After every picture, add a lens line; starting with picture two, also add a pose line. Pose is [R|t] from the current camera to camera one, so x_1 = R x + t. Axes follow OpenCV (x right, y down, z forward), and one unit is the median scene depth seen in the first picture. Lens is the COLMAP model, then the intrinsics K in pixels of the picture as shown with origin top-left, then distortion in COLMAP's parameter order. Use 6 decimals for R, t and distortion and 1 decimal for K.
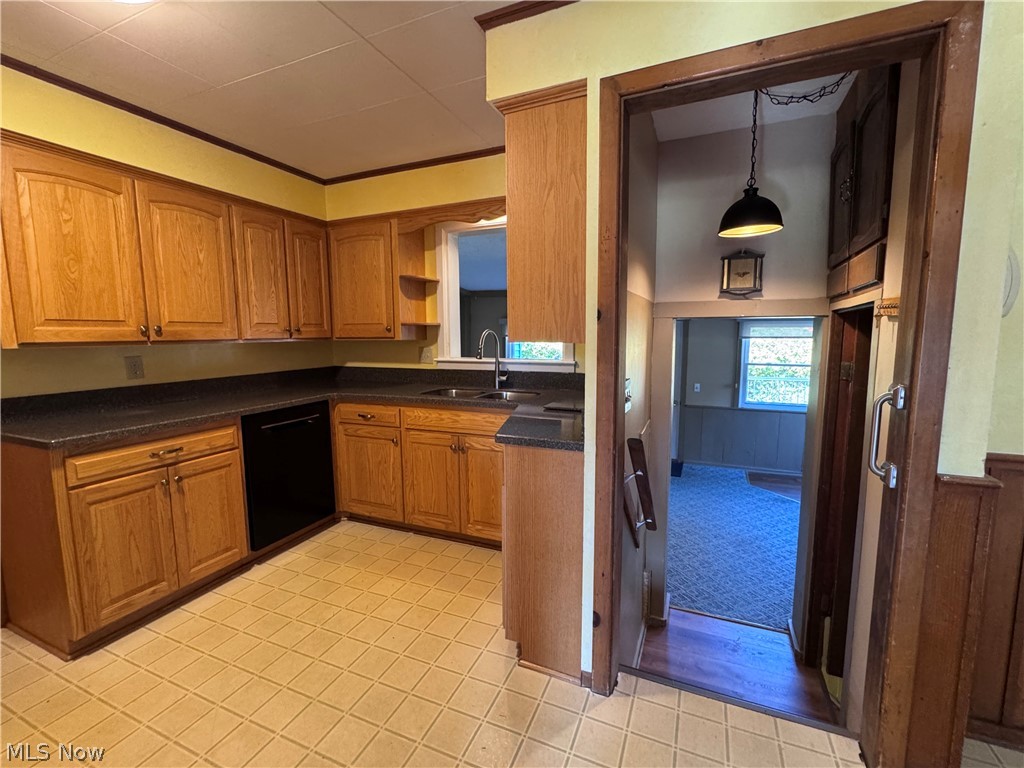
lens RADIAL K [[446.4, 0, 511.5], [0, 446.4, 384.2], [0, 0, 1]] dist [-0.002286, -0.000414]
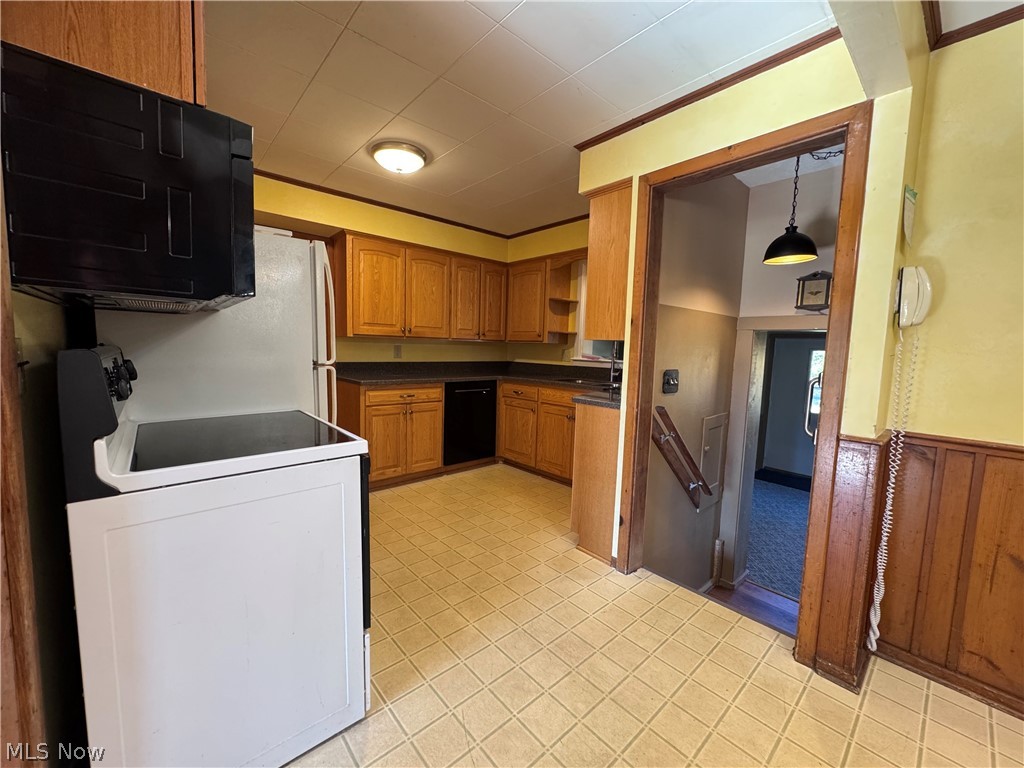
lens RADIAL K [[406.6, 0, 512.0], [0, 406.6, 384.0], [0, 0, 1]] dist [-0.003914, -0.000149]
pose [[0.906265, 0.073409, -0.416287, 0.257515], [-0.085460, 0.996288, -0.010360, 0.069646], [0.413981, 0.044965, 0.909174, -0.285135]]
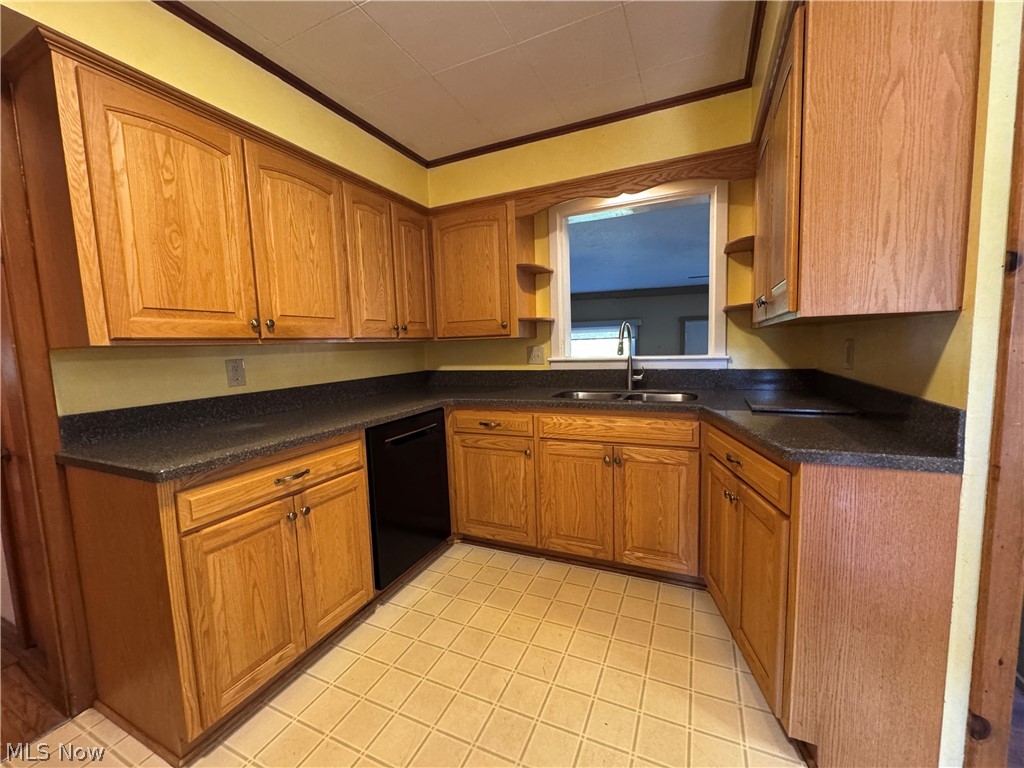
lens RADIAL K [[406.6, 0, 512.0], [0, 406.6, 384.0], [0, 0, 1]] dist [-0.003914, -0.000149]
pose [[0.999520, -0.023025, -0.020708, -0.311166], [0.022687, 0.999608, -0.016419, 0.008377], [0.021078, 0.015942, 0.999651, 0.246877]]
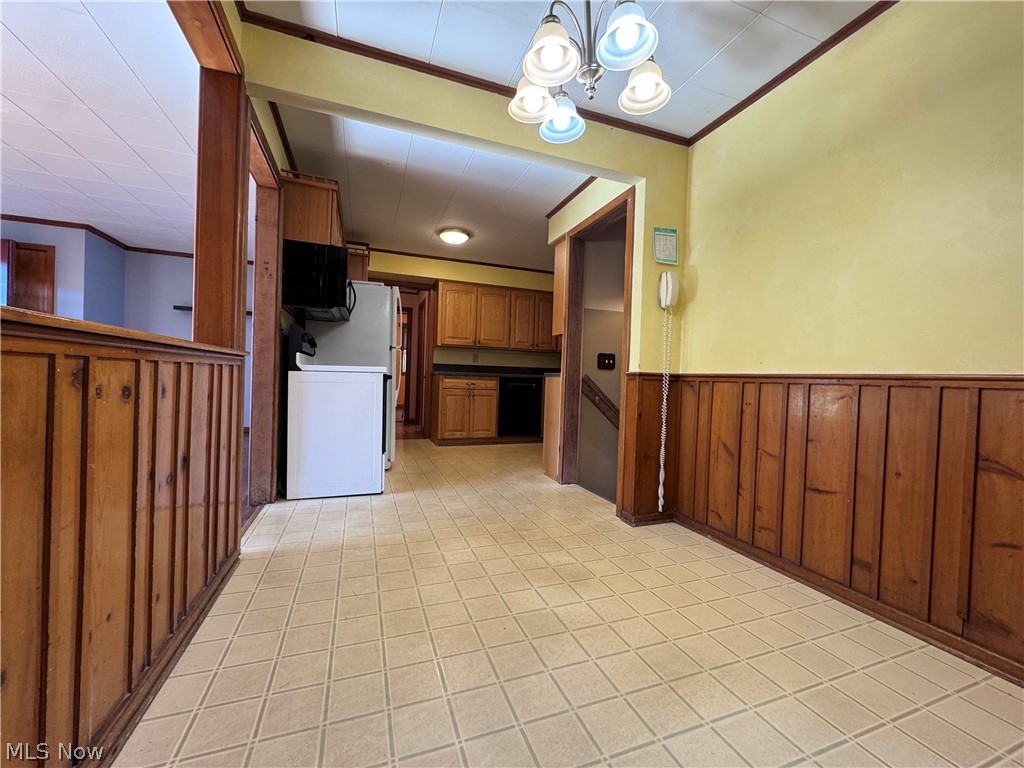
lens RADIAL K [[406.6, 0, 512.0], [0, 406.6, 384.0], [0, 0, 1]] dist [-0.003914, -0.000149]
pose [[0.691515, 0.041577, -0.721164, 1.002799], [-0.121253, 0.990858, -0.059143, 0.225096], [0.712112, 0.128342, 0.690235, -0.450837]]
